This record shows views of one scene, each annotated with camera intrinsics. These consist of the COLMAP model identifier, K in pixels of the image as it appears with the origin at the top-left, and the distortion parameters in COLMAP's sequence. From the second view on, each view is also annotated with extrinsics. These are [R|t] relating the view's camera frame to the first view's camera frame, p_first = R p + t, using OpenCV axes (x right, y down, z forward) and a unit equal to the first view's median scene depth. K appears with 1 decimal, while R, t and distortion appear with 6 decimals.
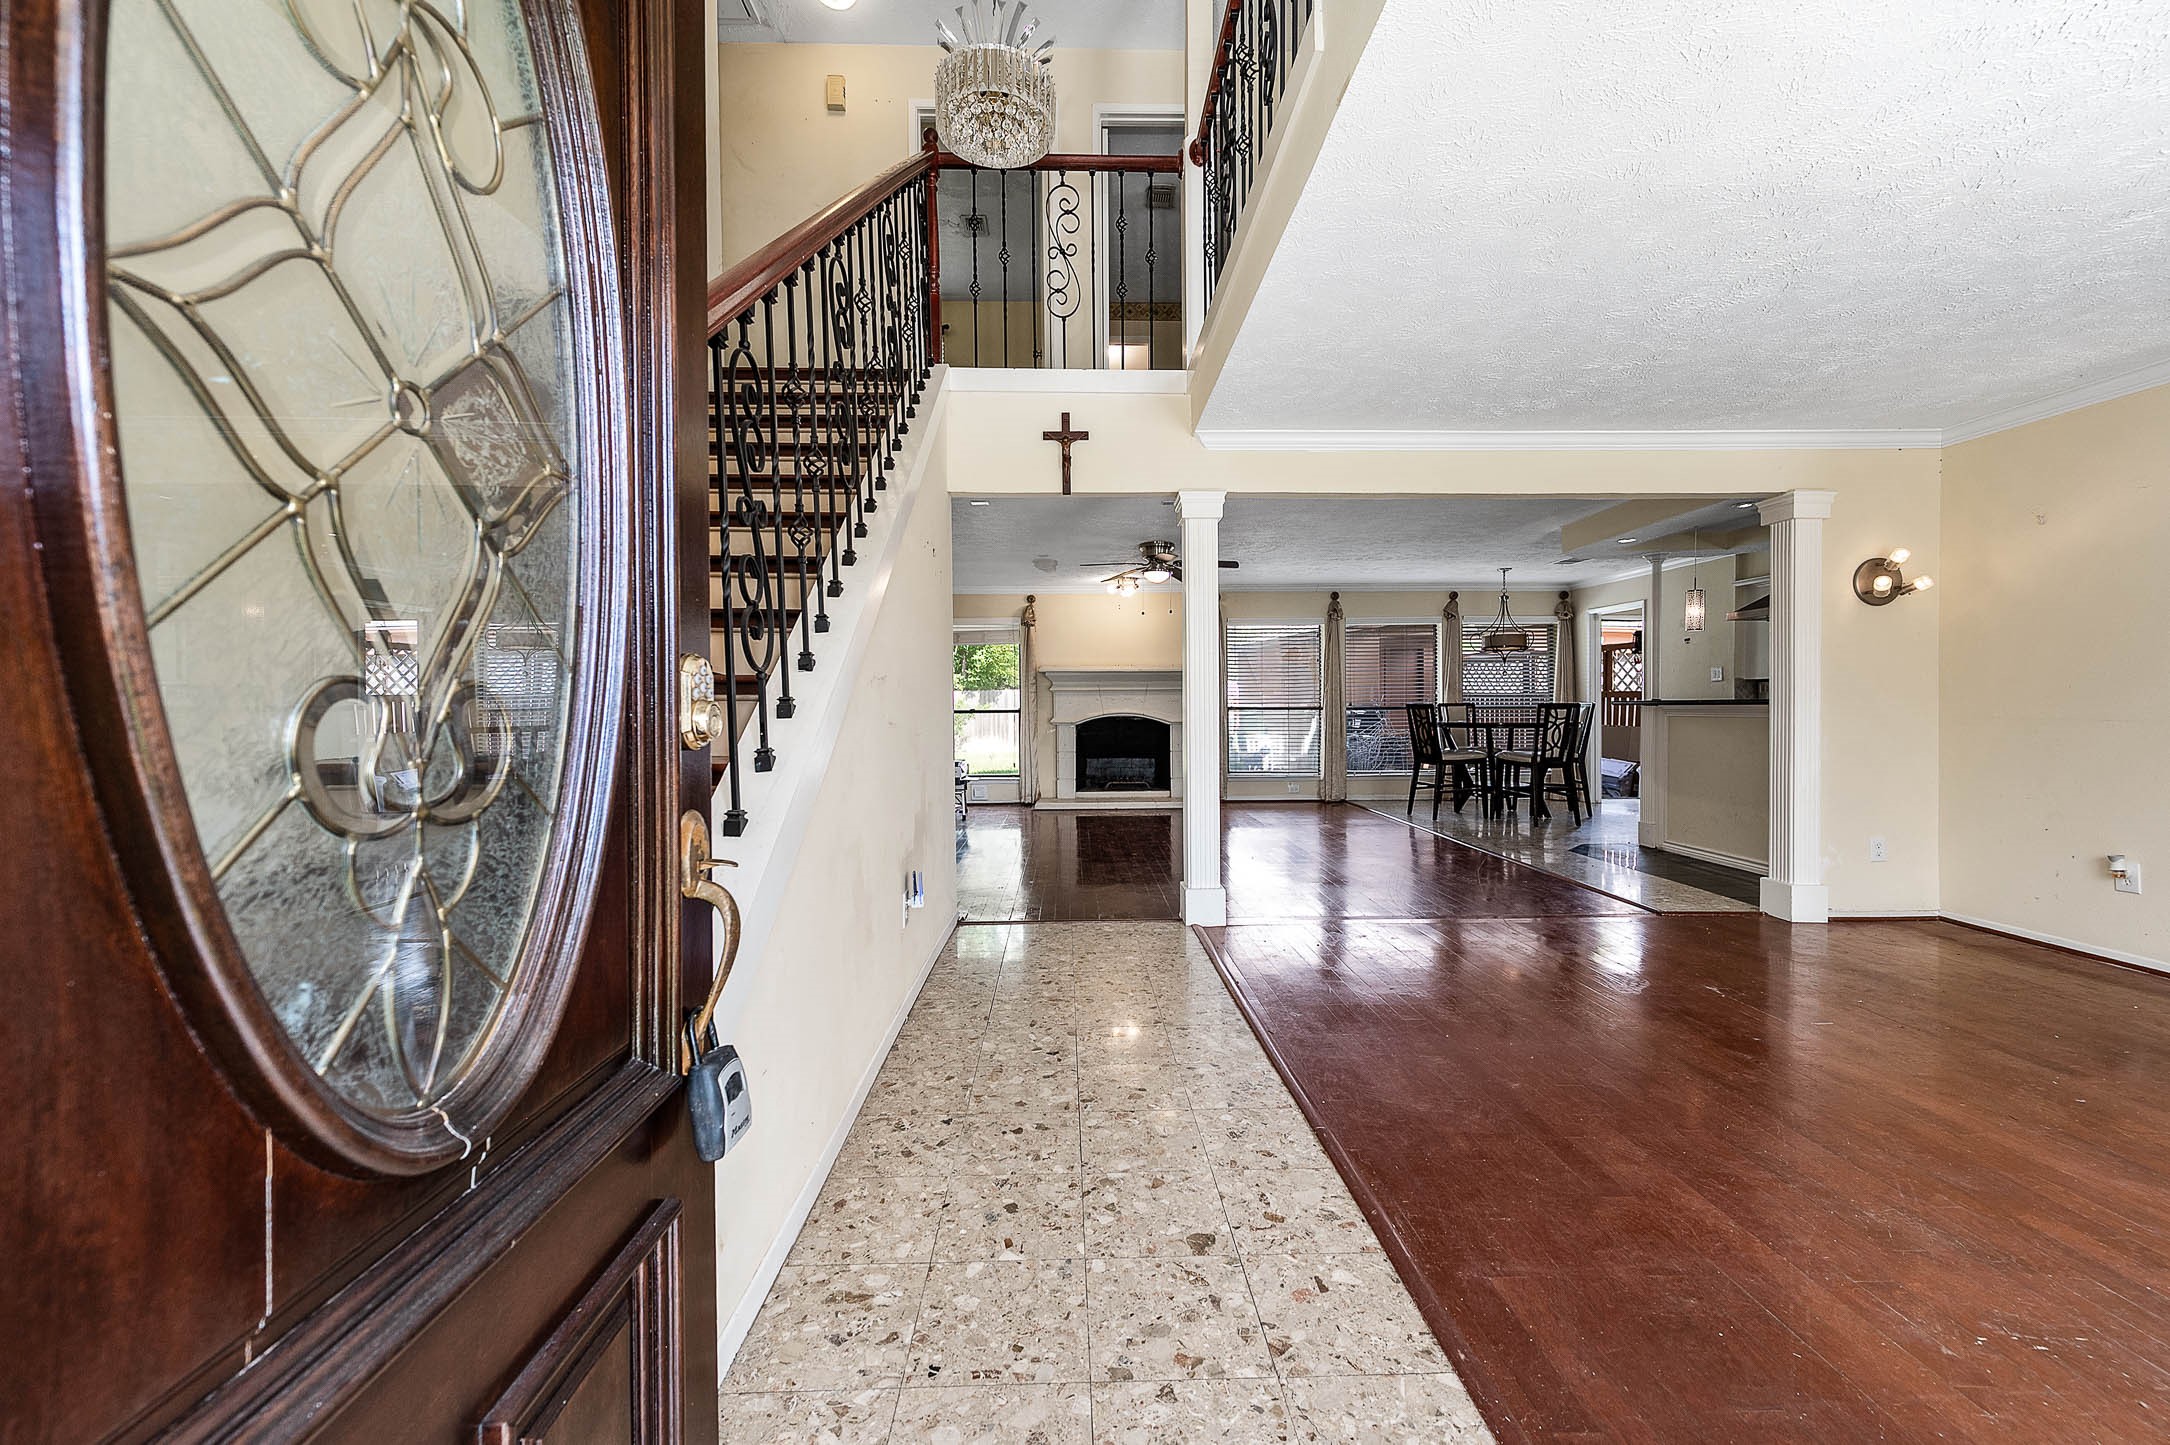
lens RADIAL K [[856.0, 0, 1095.3], [0, 856.0, 709.2], [0, 0, 1]] dist [0.009638, 0.000829]
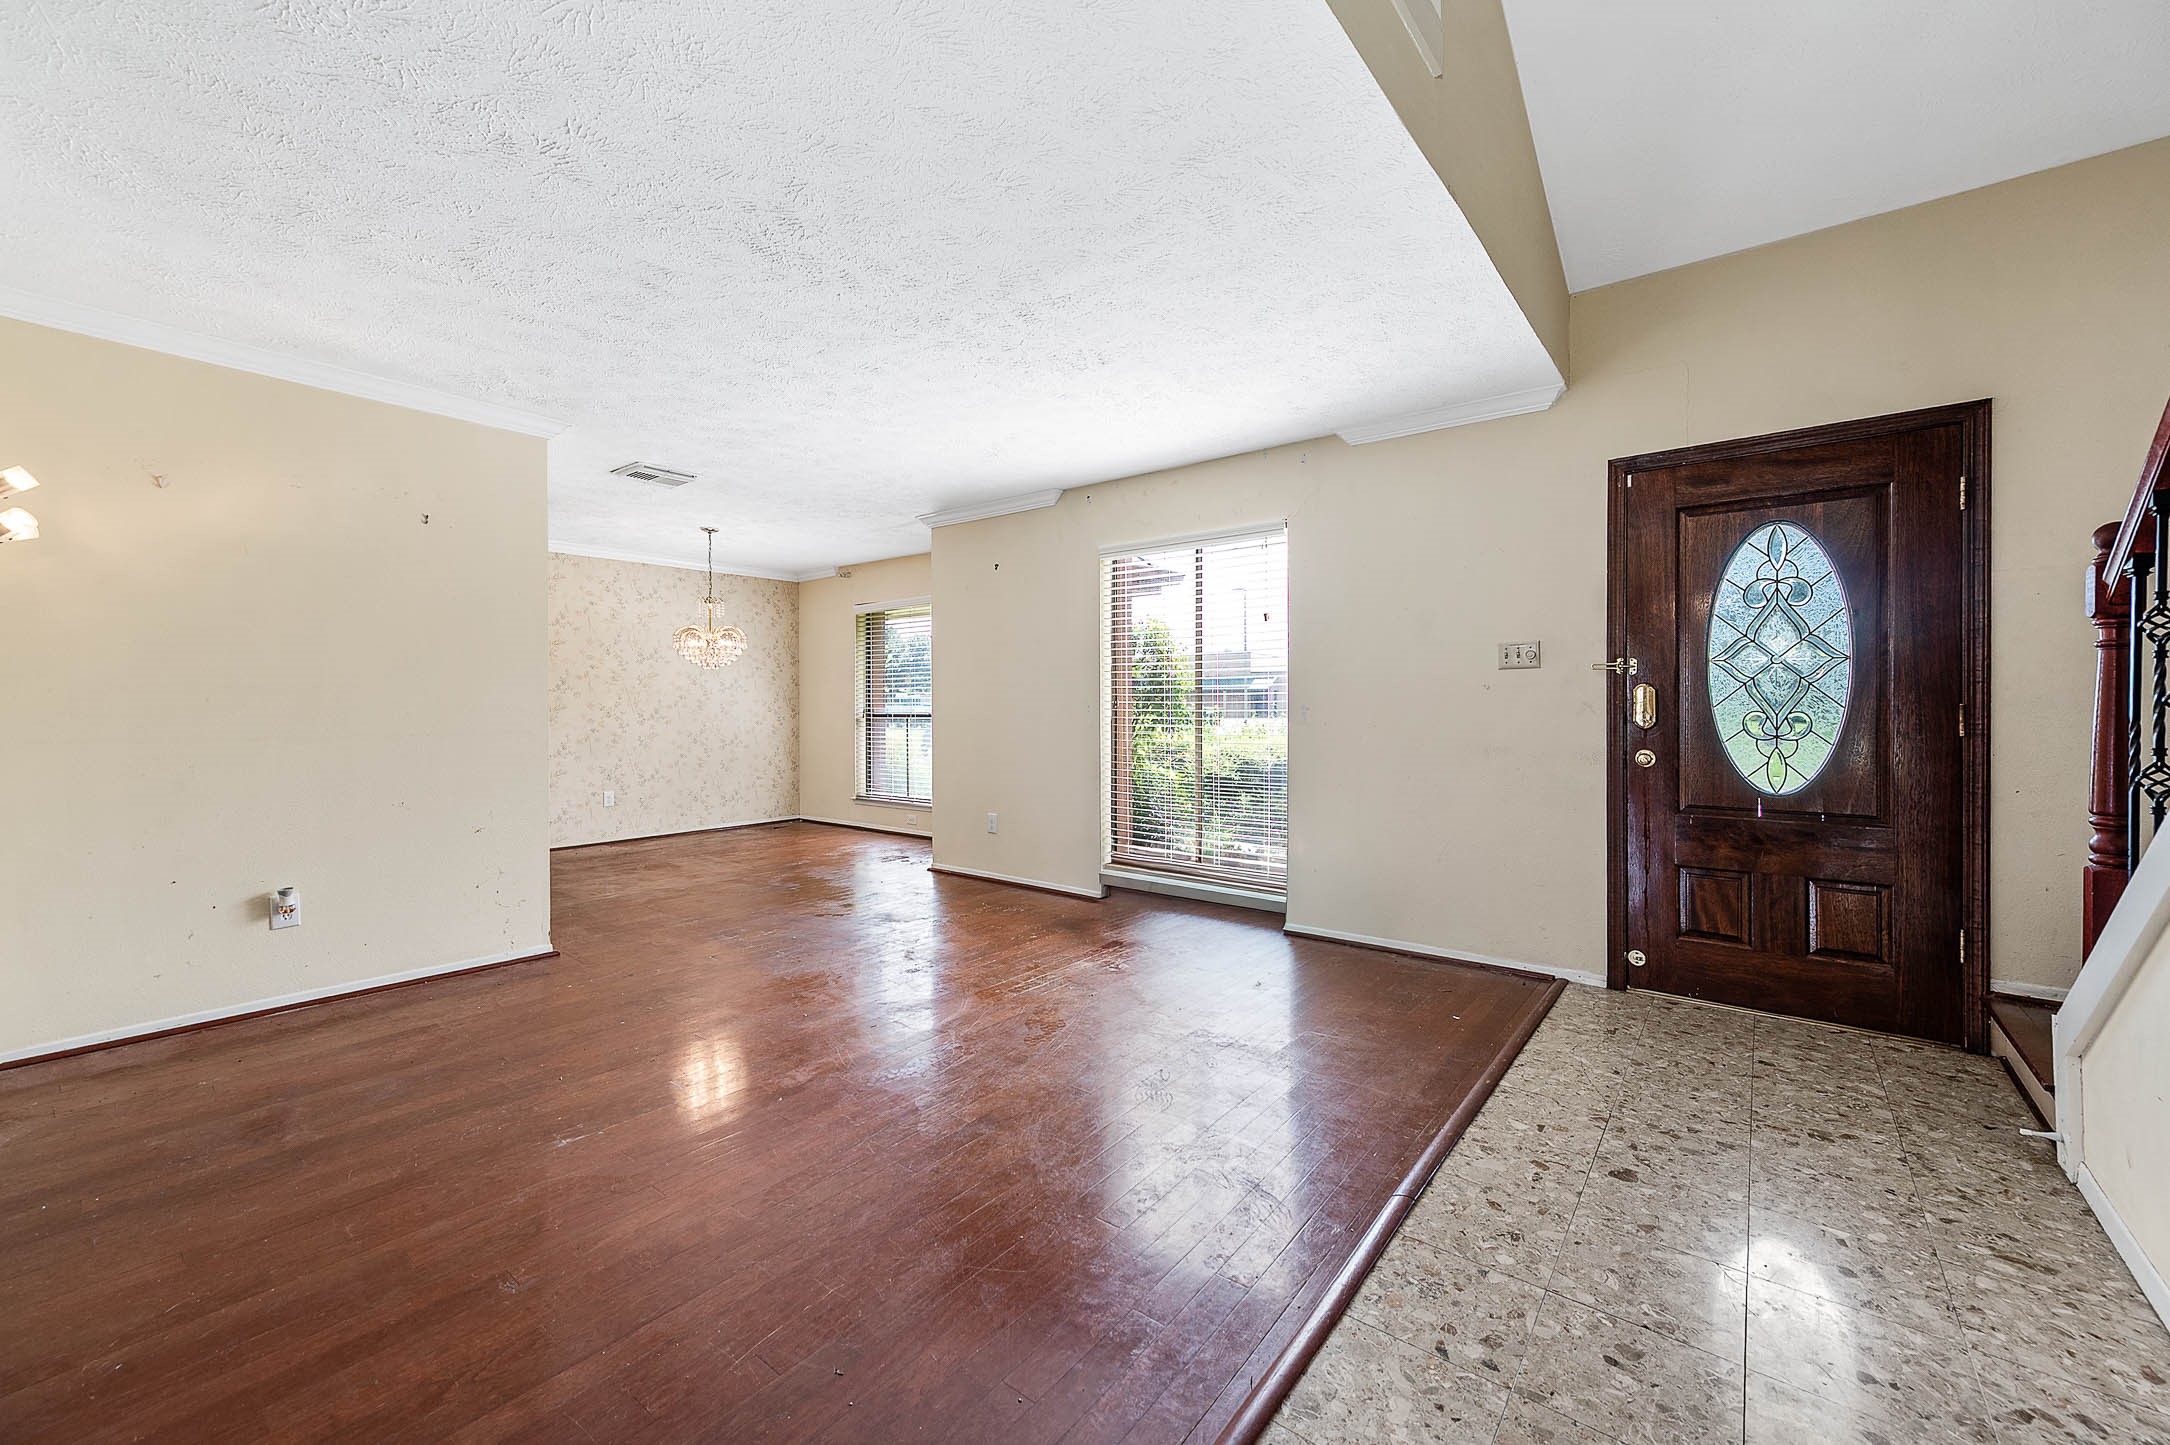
lens RADIAL K [[856.0, 0, 1092.7], [0, 856.0, 712.0], [0, 0, 1]] dist [0.009638, 0.000829]
pose [[-0.764368, -0.000532, 0.644780, -0.023204], [0.006809, 0.999937, 0.008897, -0.010064], [-0.644744, 0.011191, -0.764316, 0.662118]]
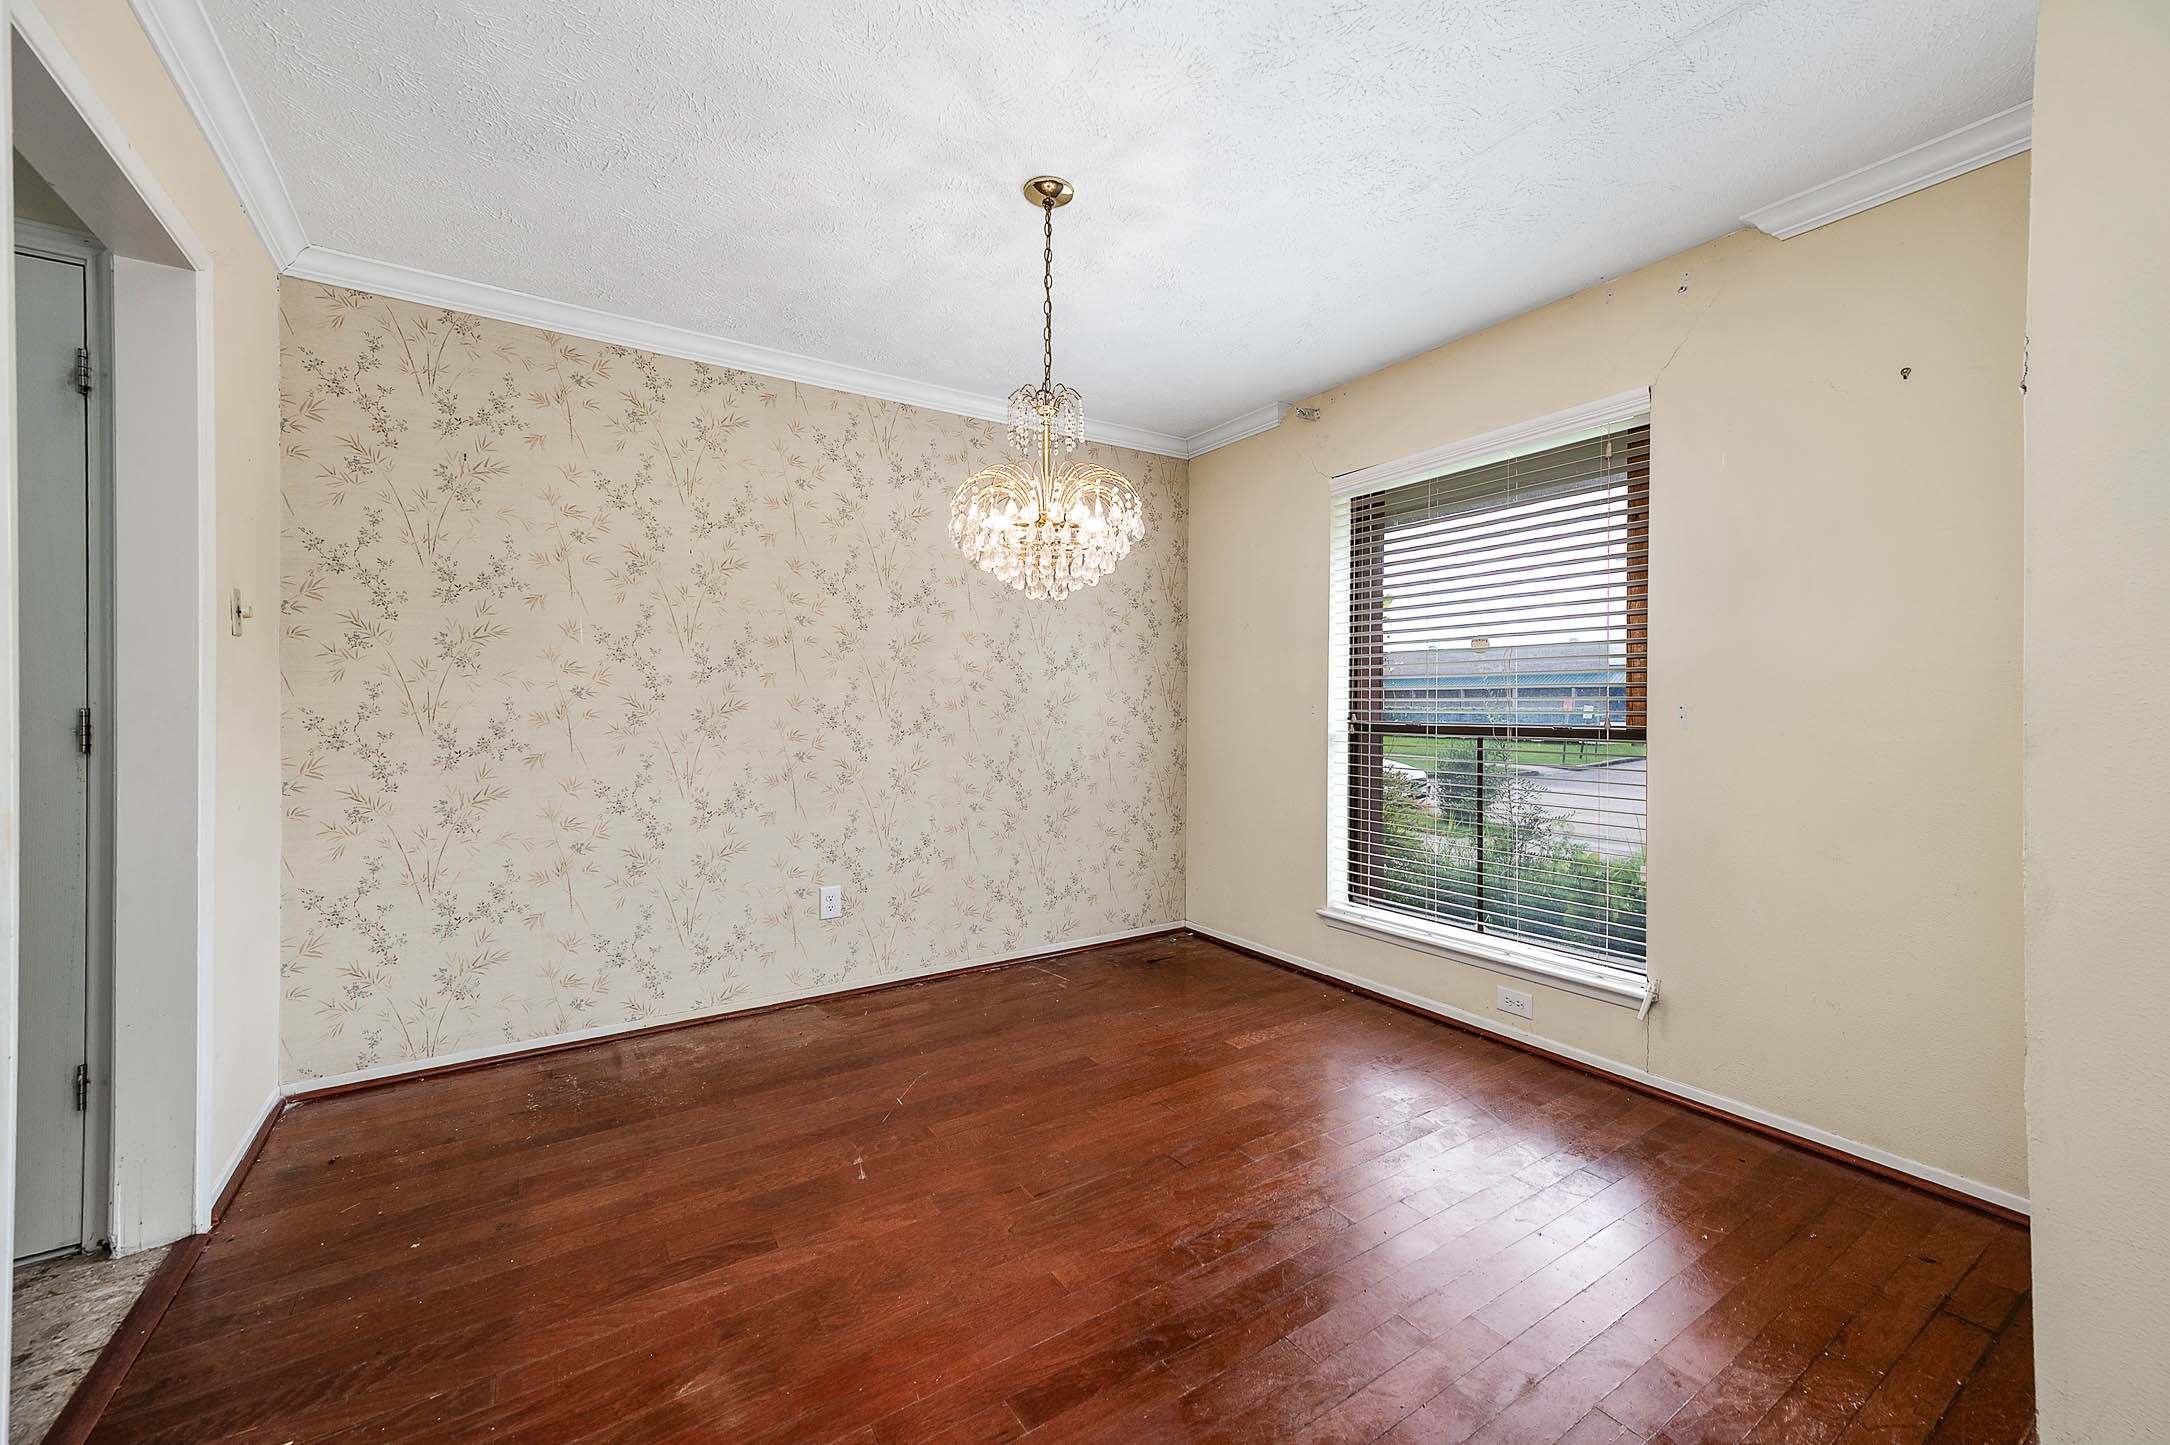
lens RADIAL K [[856.0, 0, 1100.0], [0, 856.0, 699.0], [0, 0, 1]] dist [0.009638, 0.000829]
pose [[-0.530014, 0.008547, 0.847946, 0.665399], [0.003464, 0.999963, -0.007913, -0.010291], [-0.847982, -0.001257, -0.530024, 0.345192]]
